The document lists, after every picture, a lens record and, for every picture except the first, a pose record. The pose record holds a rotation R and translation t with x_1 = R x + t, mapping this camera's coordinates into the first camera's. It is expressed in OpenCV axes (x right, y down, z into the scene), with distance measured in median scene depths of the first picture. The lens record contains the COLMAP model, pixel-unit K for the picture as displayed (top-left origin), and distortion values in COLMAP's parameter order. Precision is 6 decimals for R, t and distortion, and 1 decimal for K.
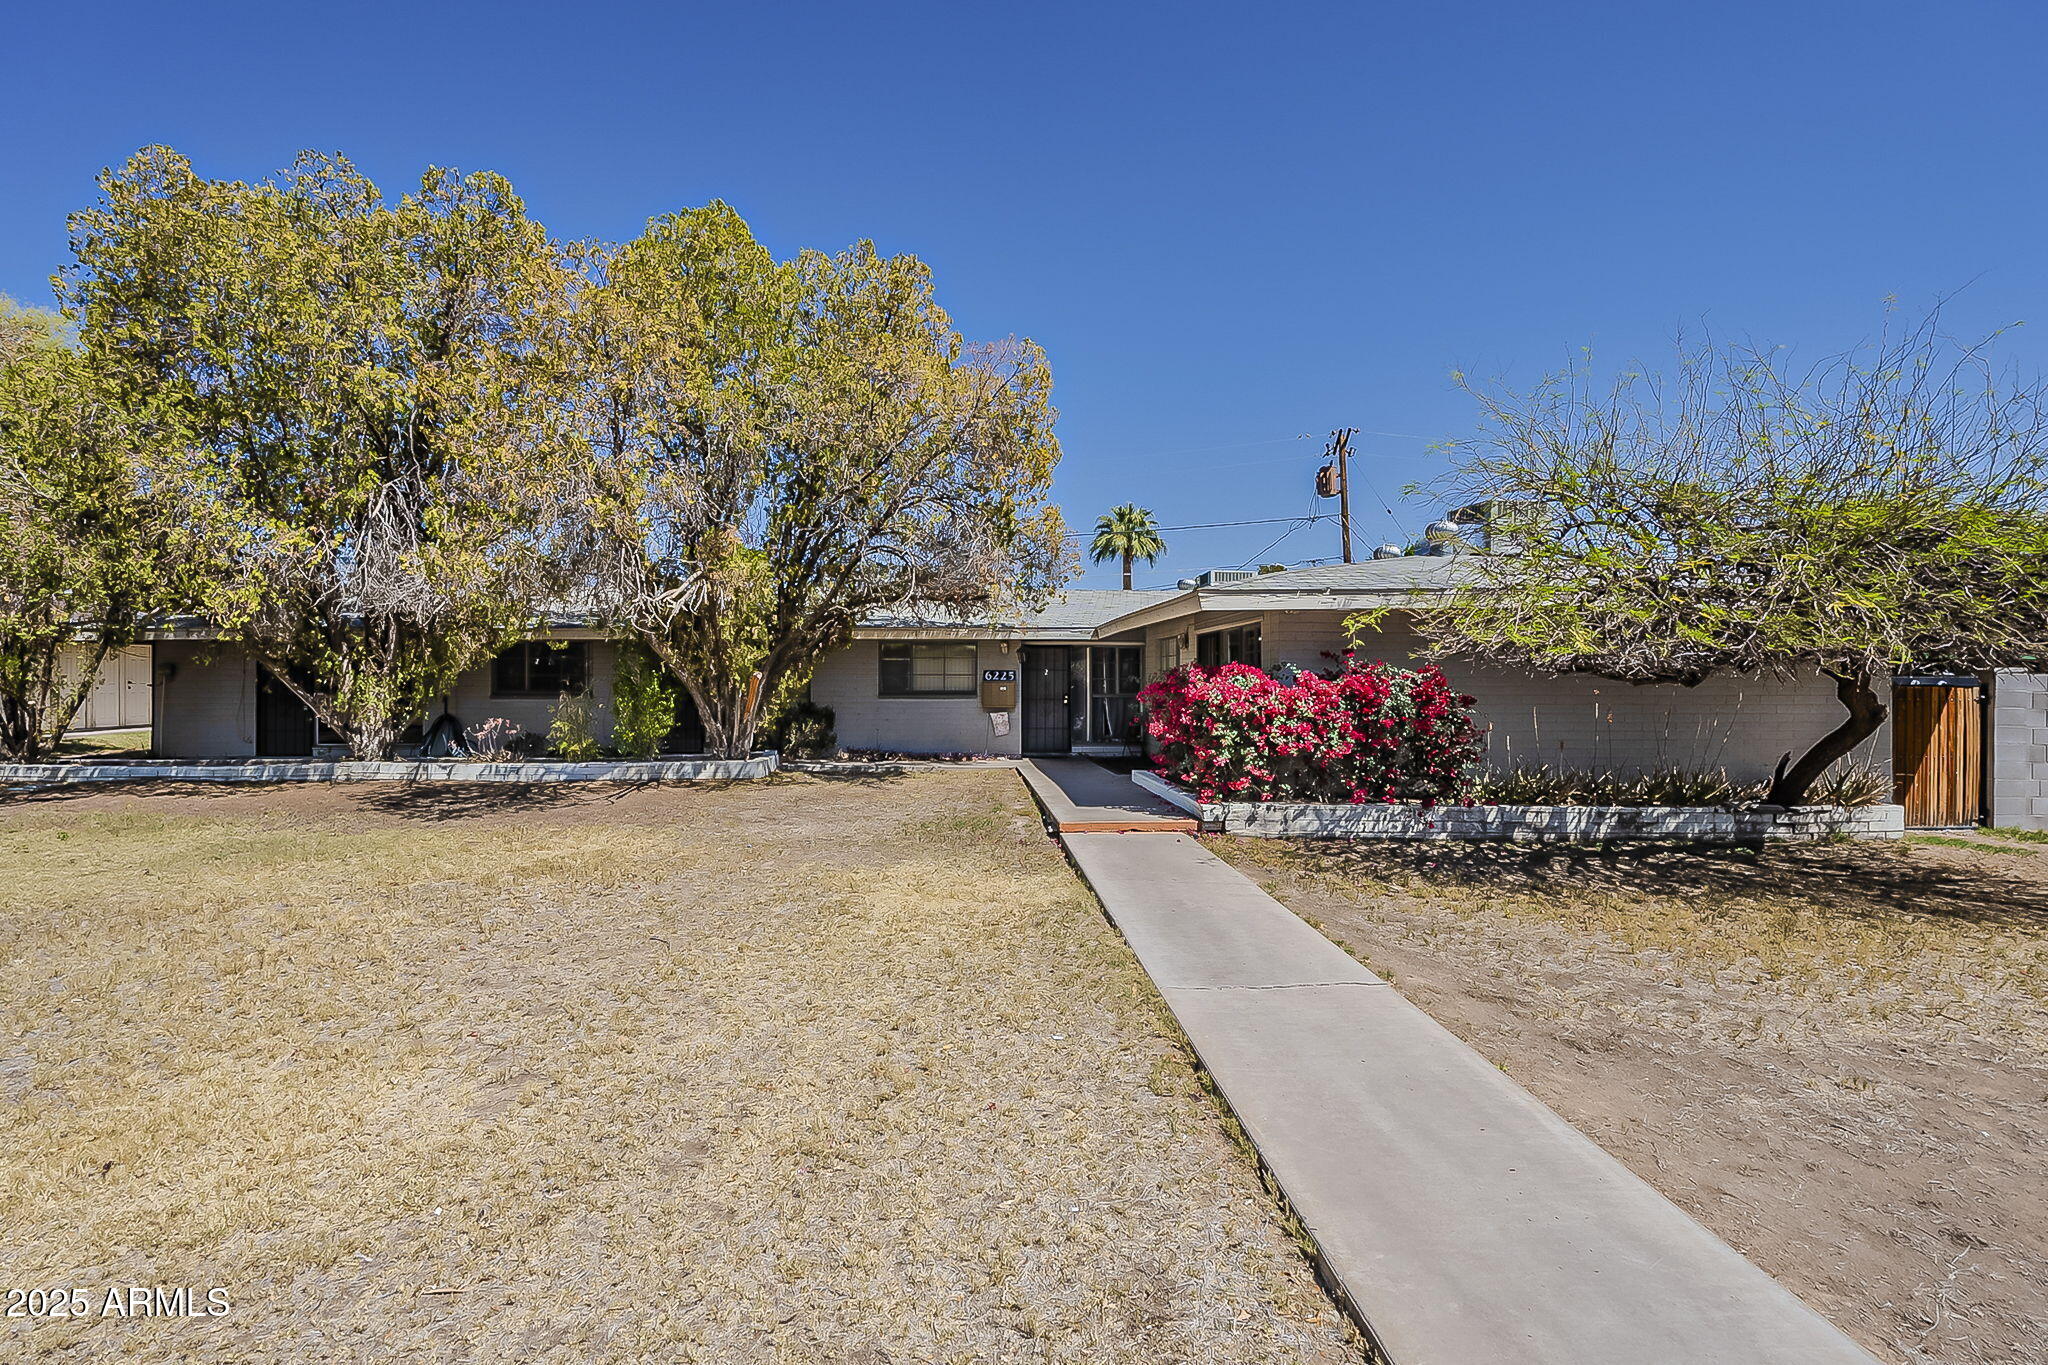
lens RADIAL K [[900.7, 0, 1035.8], [0, 900.7, 684.8], [0, 0, 1]] dist [-0.001742, -0.000650]
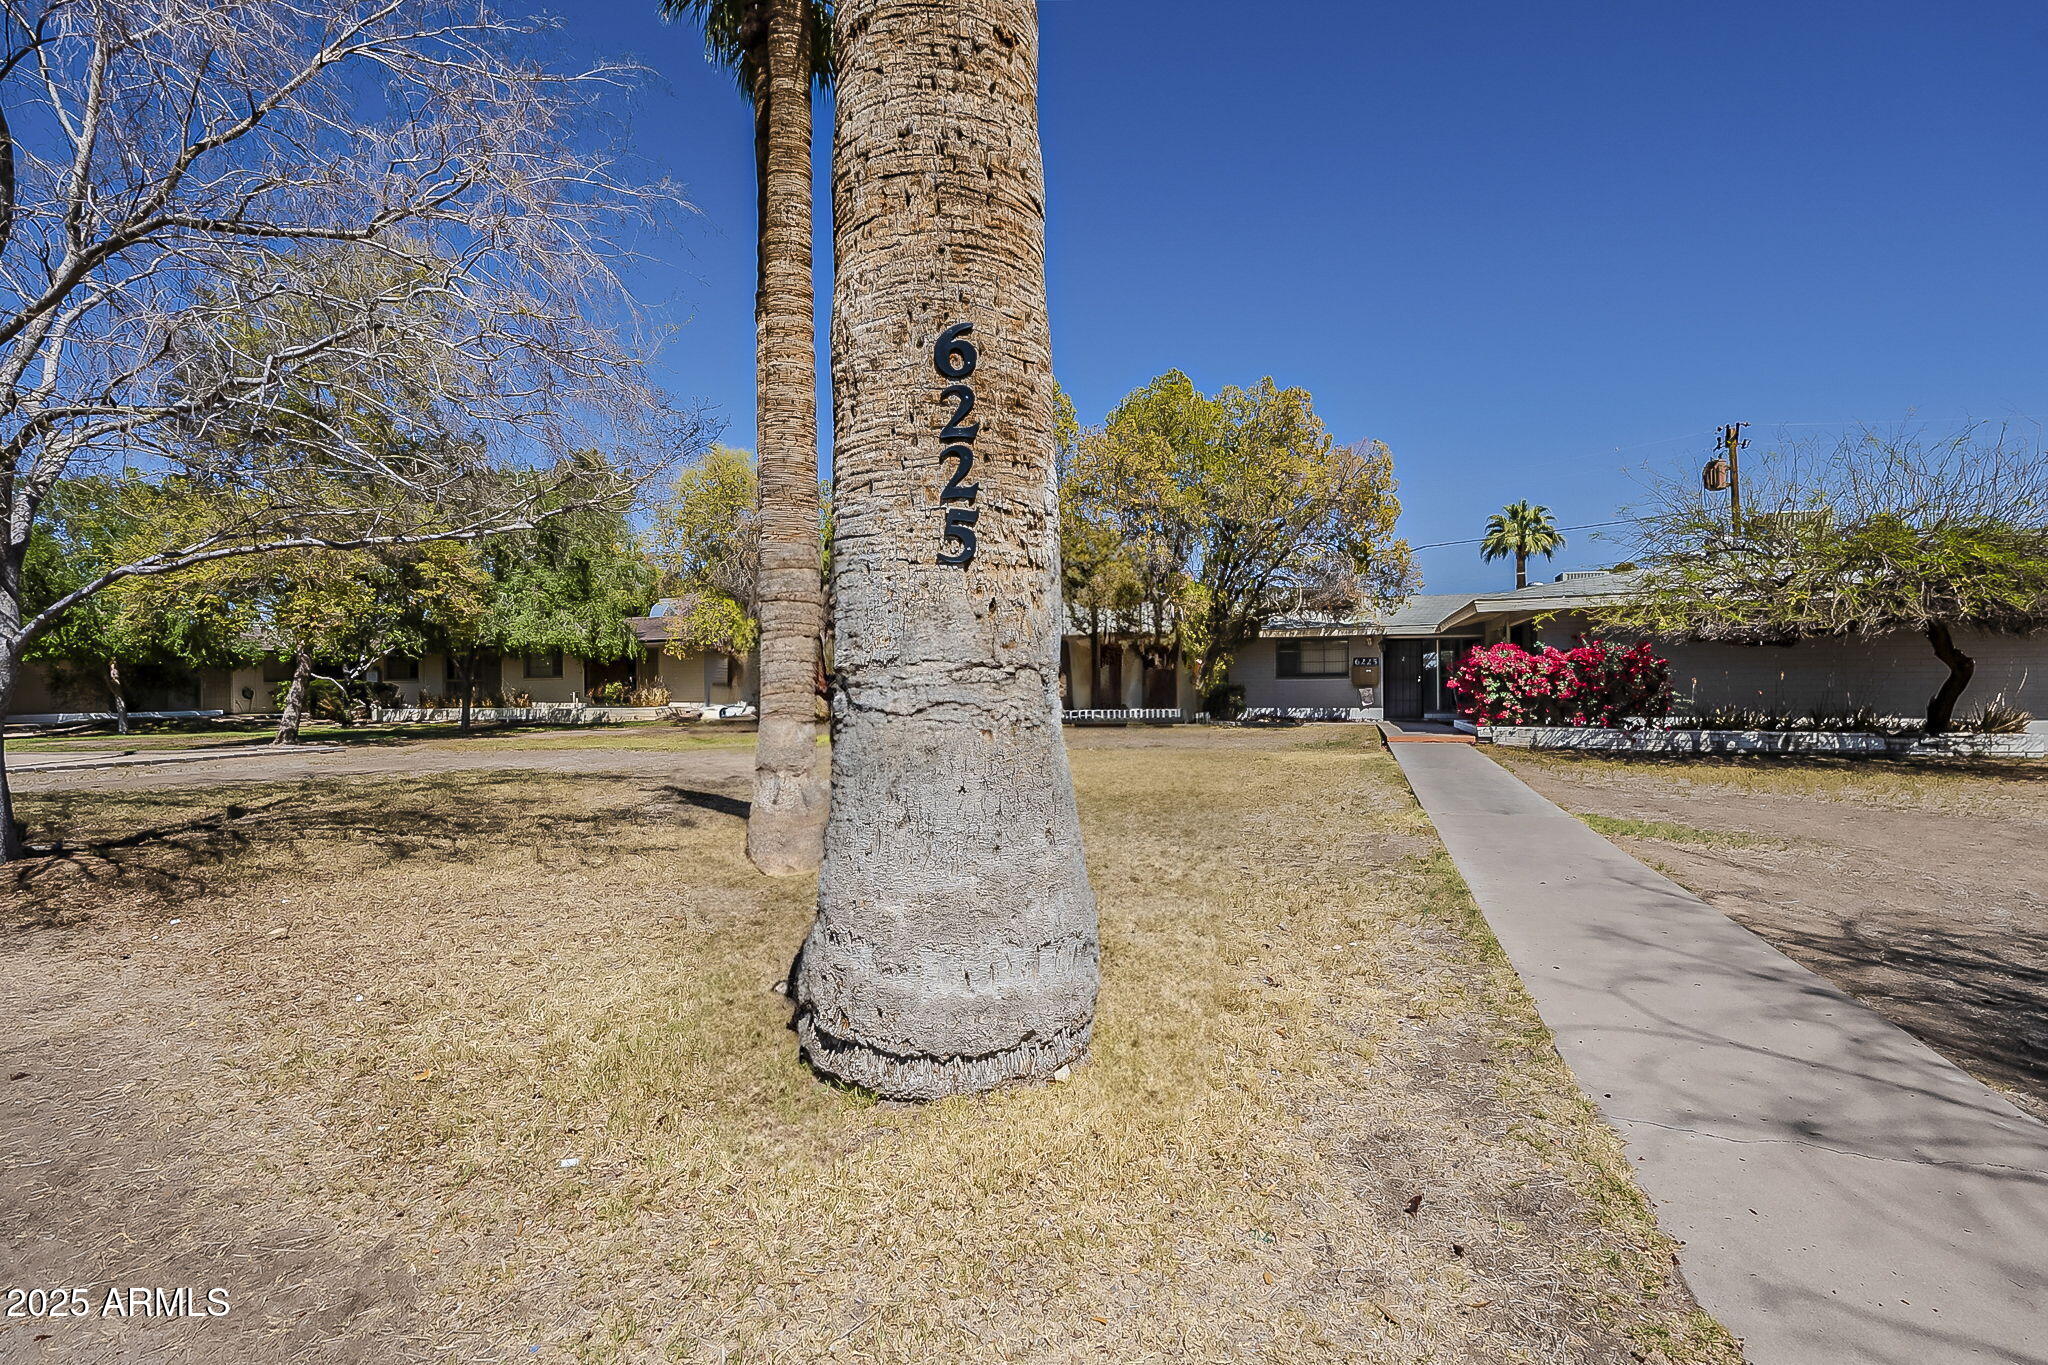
lens RADIAL K [[900.7, 0, 1035.8], [0, 900.7, 684.8], [0, 0, 1]] dist [-0.001742, -0.000650]
pose [[0.911222, -0.005990, -0.411873, 0.086866], [0.003347, 0.999969, -0.007137, 0.043942], [0.411903, 0.005125, 0.911213, -0.604508]]
